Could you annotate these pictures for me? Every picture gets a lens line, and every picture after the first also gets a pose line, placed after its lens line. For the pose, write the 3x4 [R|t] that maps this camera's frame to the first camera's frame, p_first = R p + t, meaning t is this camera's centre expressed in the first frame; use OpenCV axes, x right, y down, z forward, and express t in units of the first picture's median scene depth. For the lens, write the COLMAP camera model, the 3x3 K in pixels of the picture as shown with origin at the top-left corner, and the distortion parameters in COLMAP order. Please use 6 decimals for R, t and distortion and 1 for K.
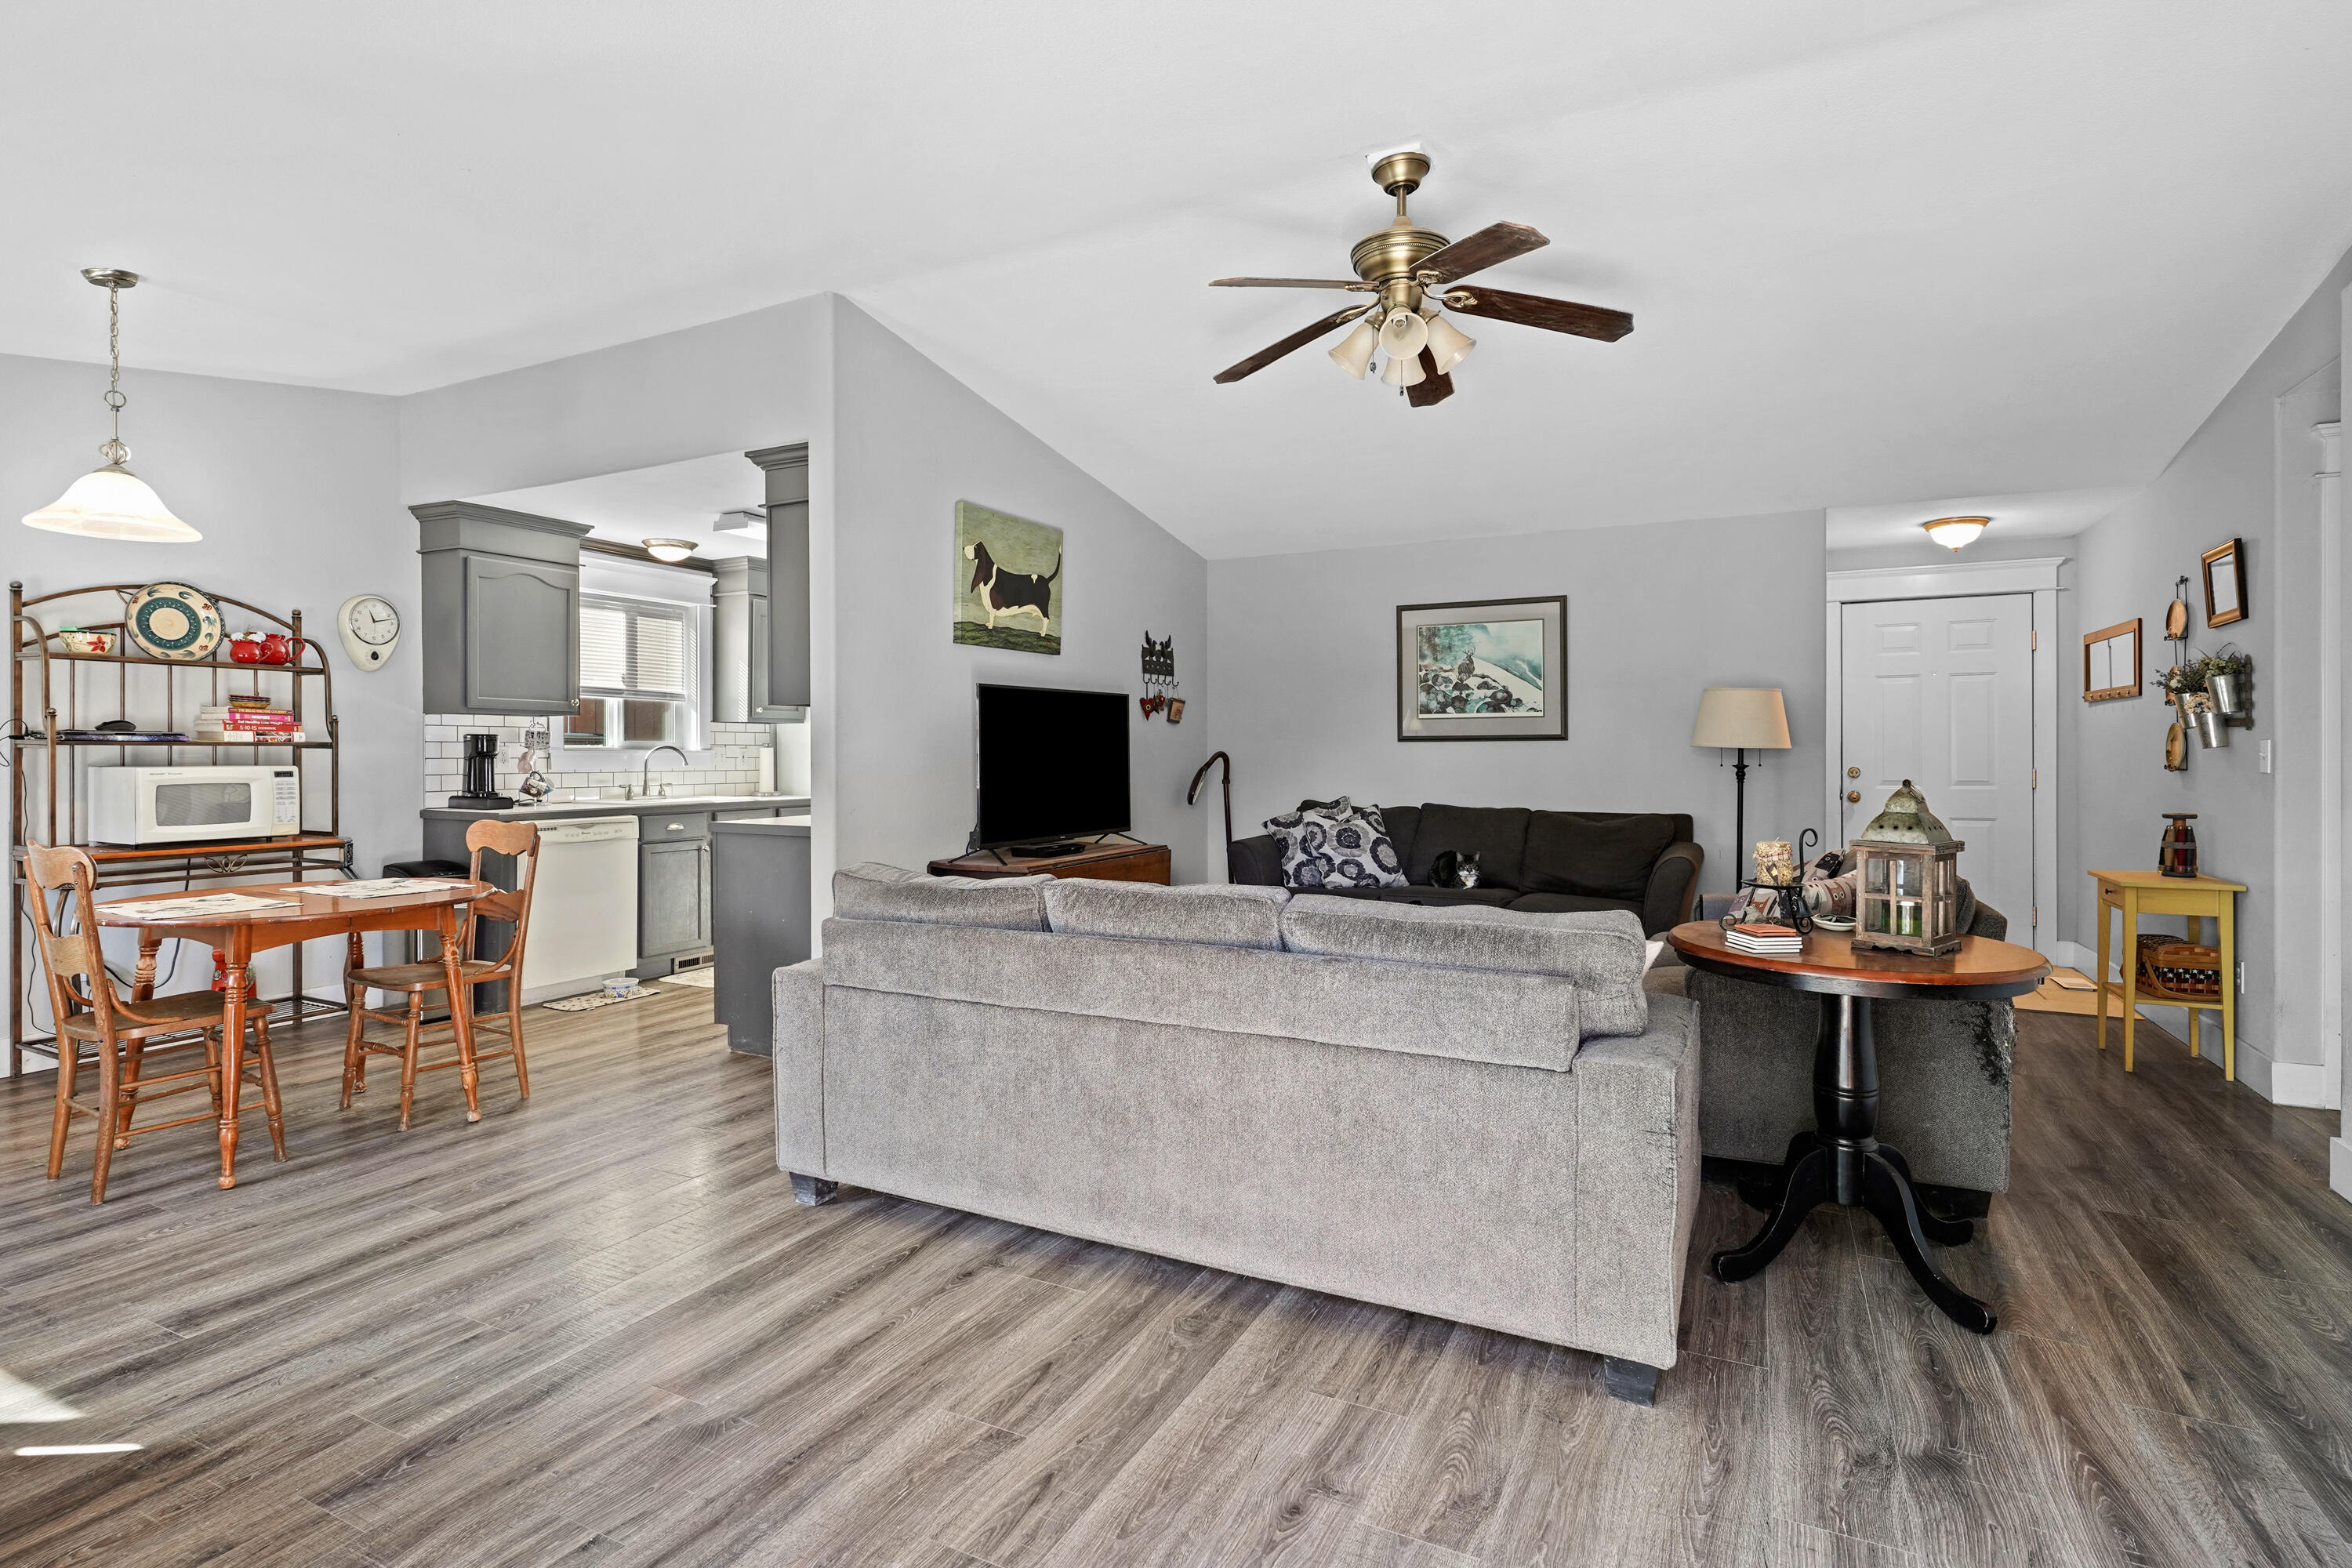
lens RADIAL K [[1154.8, 0, 1168.8], [0, 1154.8, 761.3], [0, 0, 1]] dist [0.002206, 0.001570]
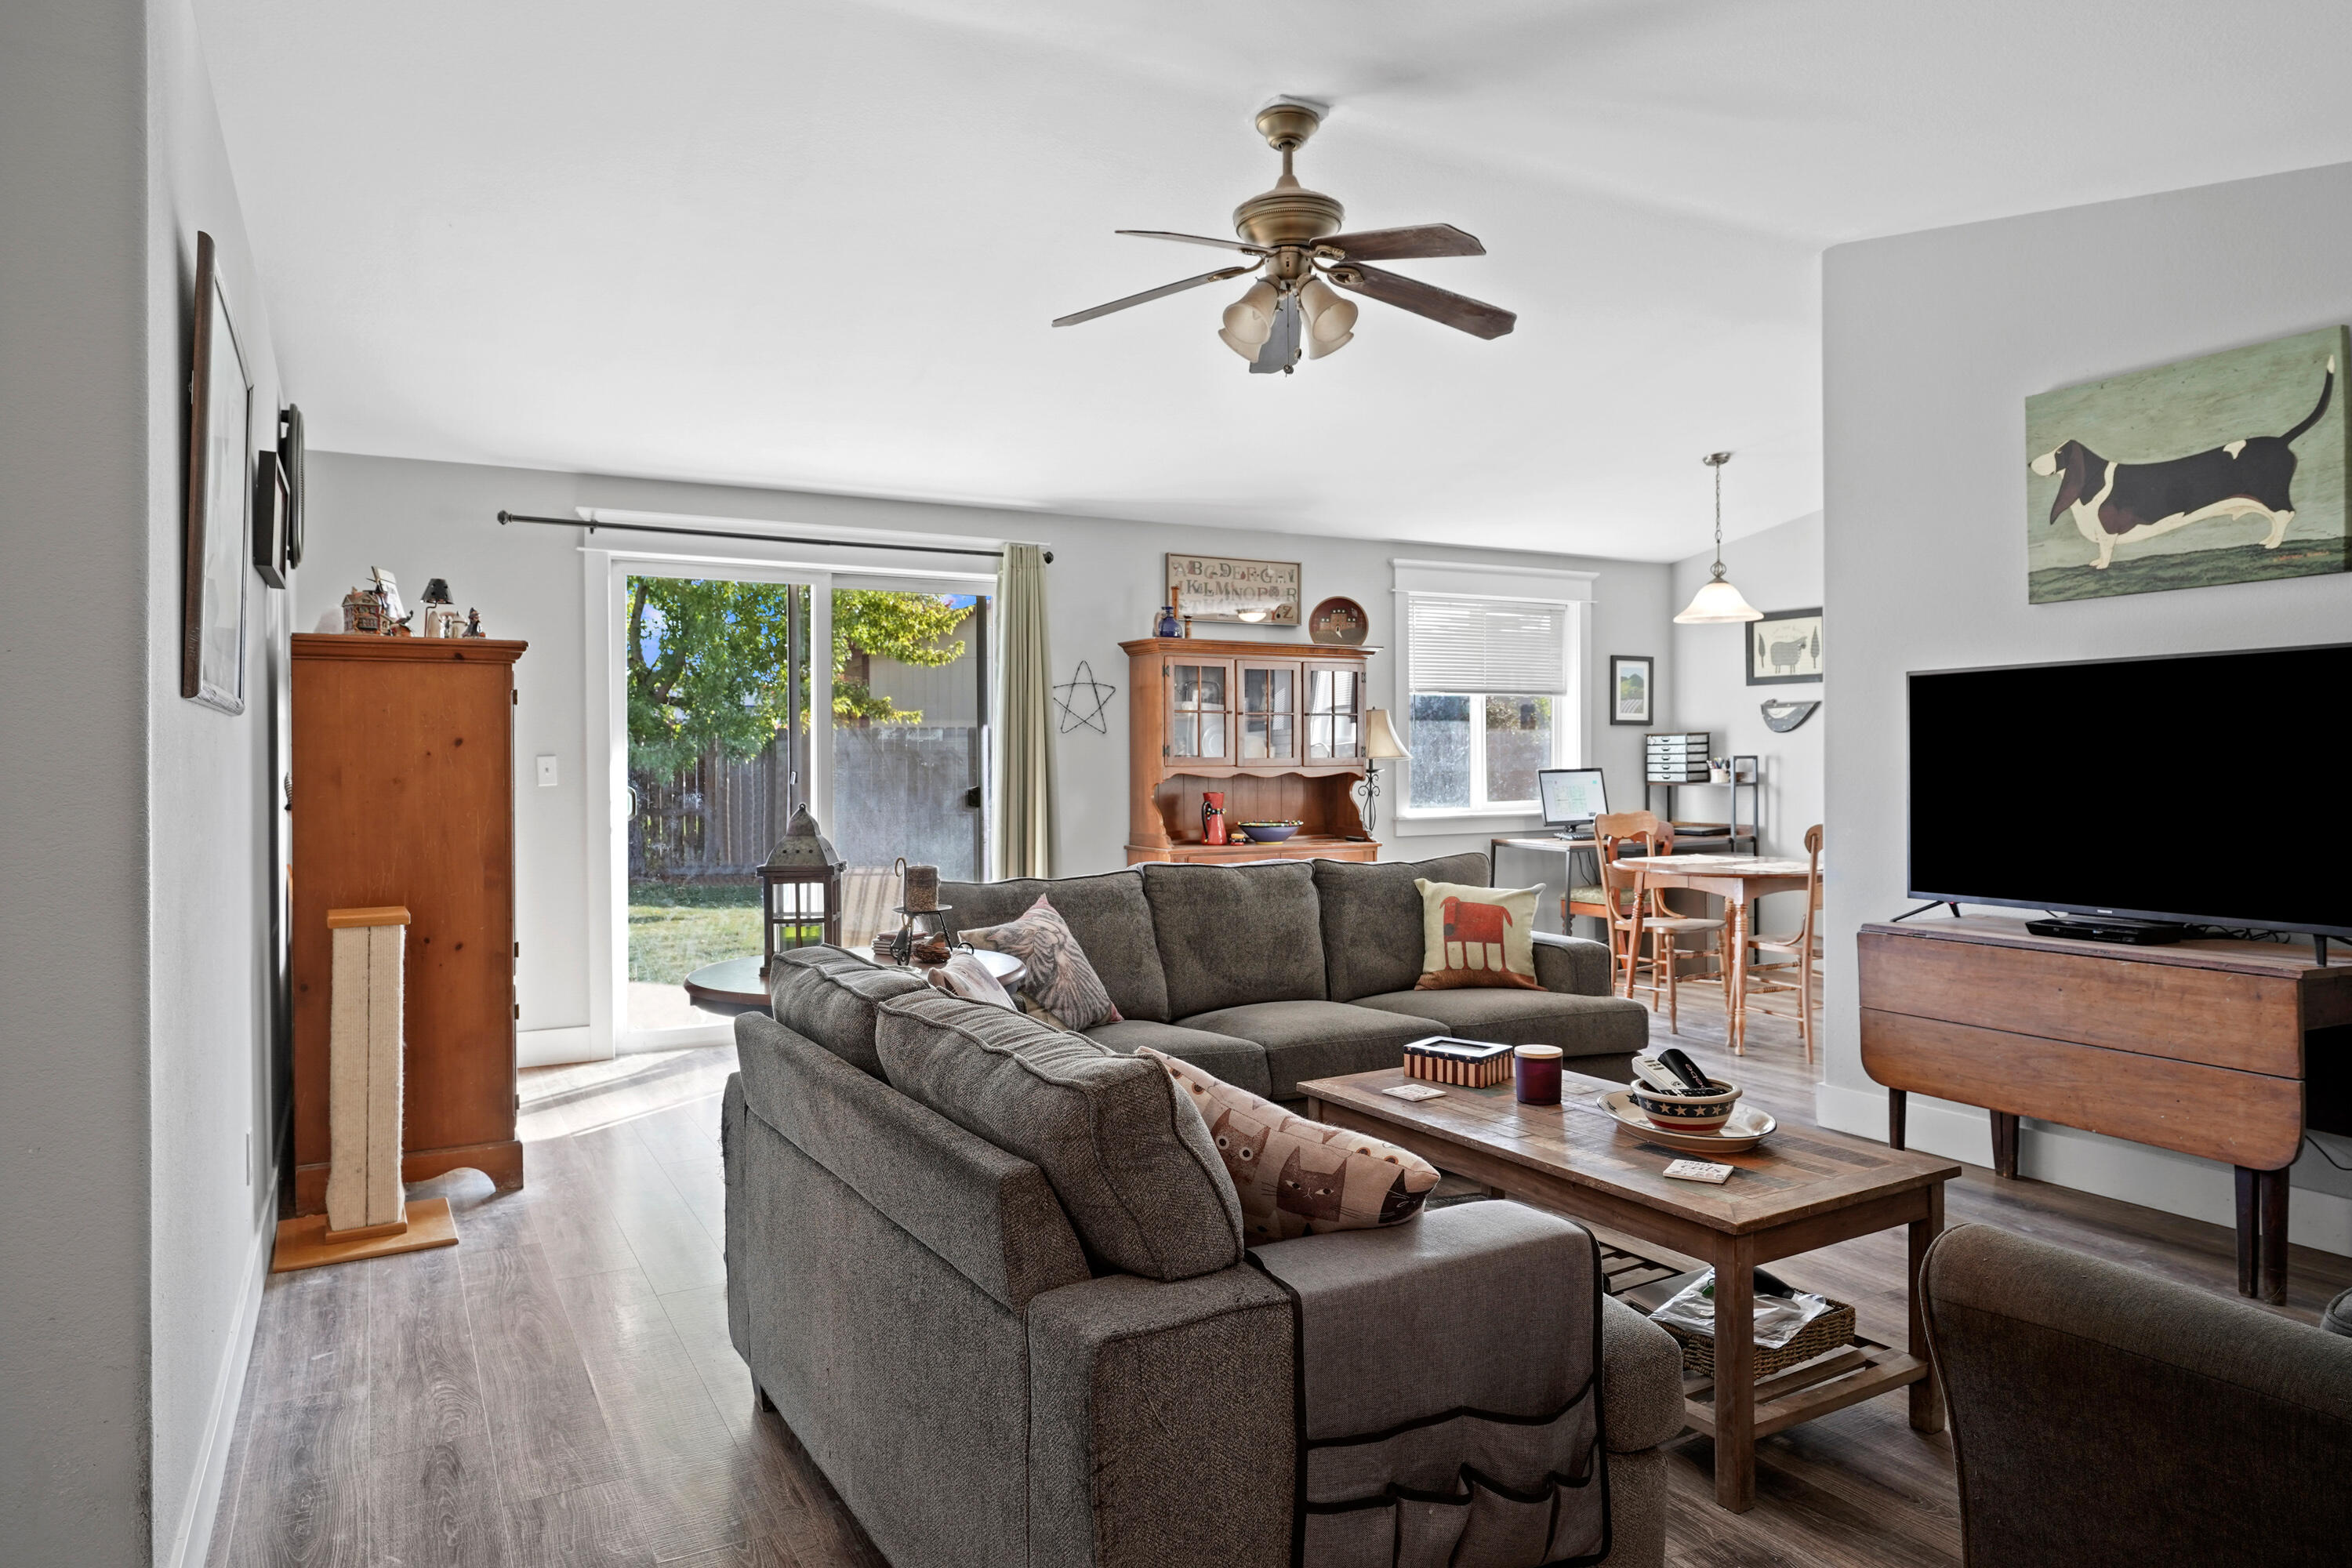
lens RADIAL K [[1453.9, 0, 1176.0], [0, 1453.9, 784.0], [0, 0, 1]] dist [-0.020233, 0.003519]
pose [[-0.554066, 0.021442, -0.832196, 0.731089], [0.000953, 0.999684, 0.025123, -0.016797], [0.832472, 0.013127, -0.553911, 0.954373]]
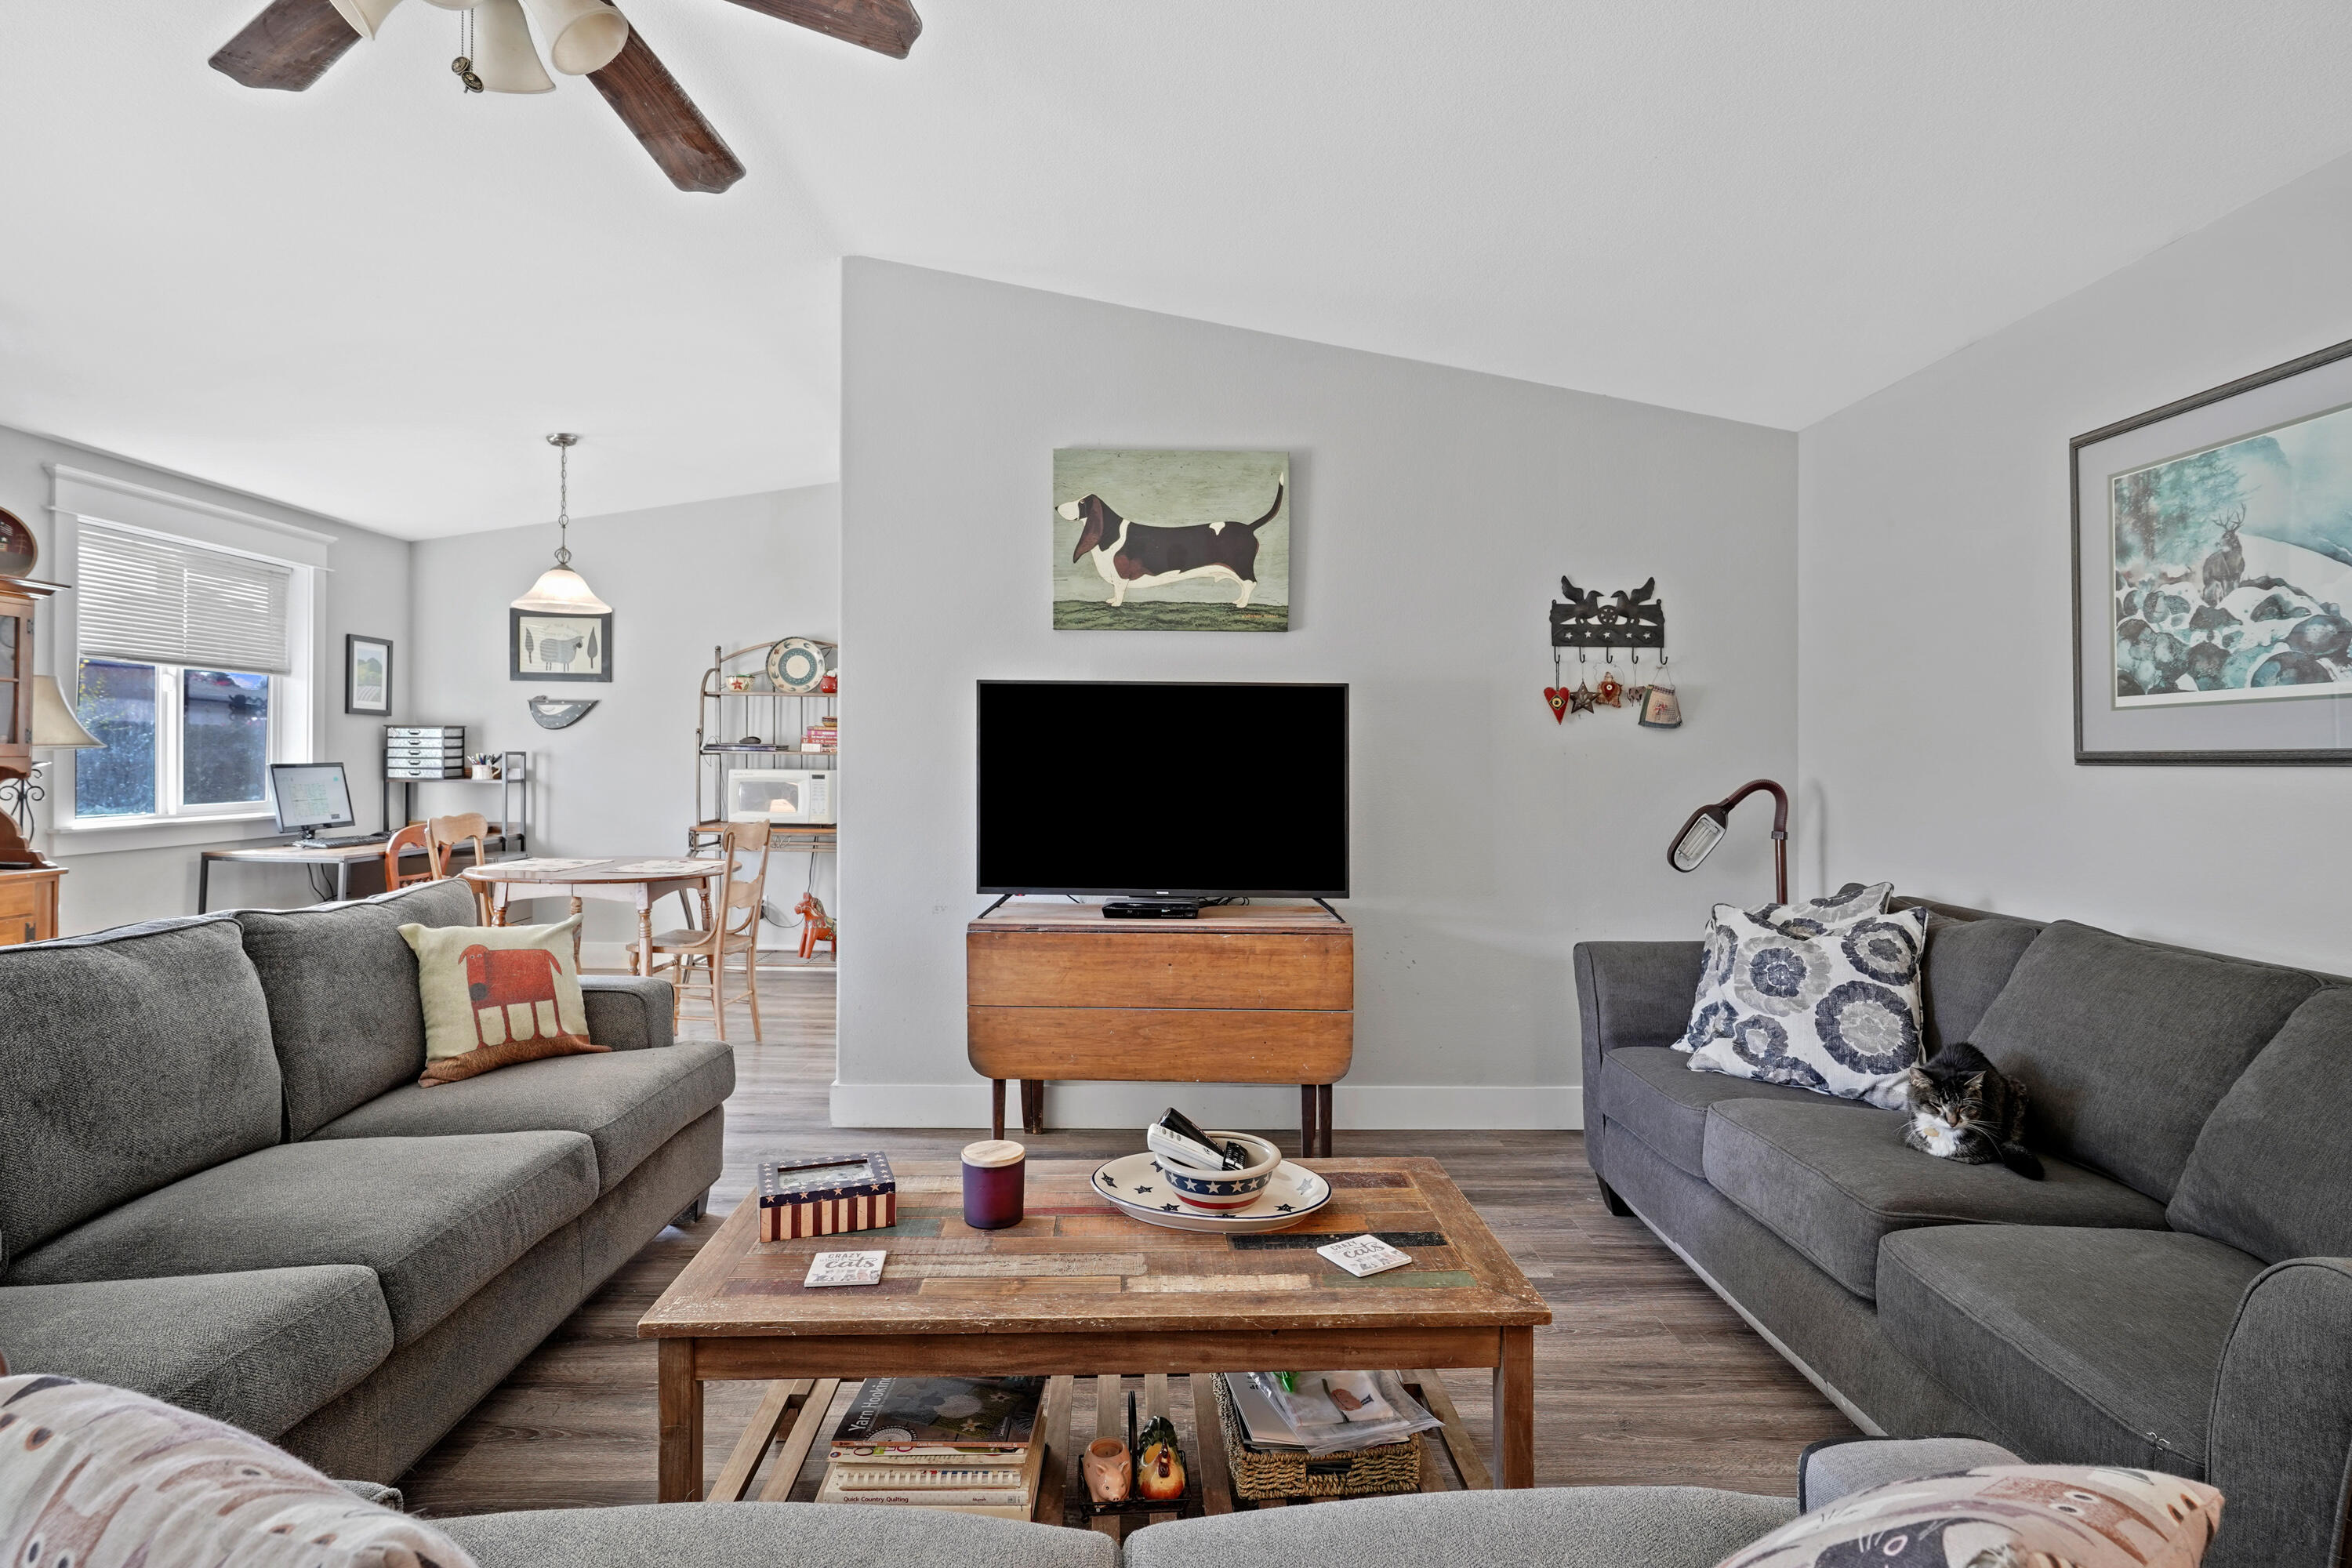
lens RADIAL K [[1154.8, 0, 1168.8], [0, 1154.8, 761.3], [0, 0, 1]] dist [0.002206, 0.001570]
pose [[0.480313, 0.011115, -0.877027, 0.493636], [-0.022954, 0.999737, 0.000100, -0.013375], [0.876797, 0.020084, 0.480441, 0.628069]]
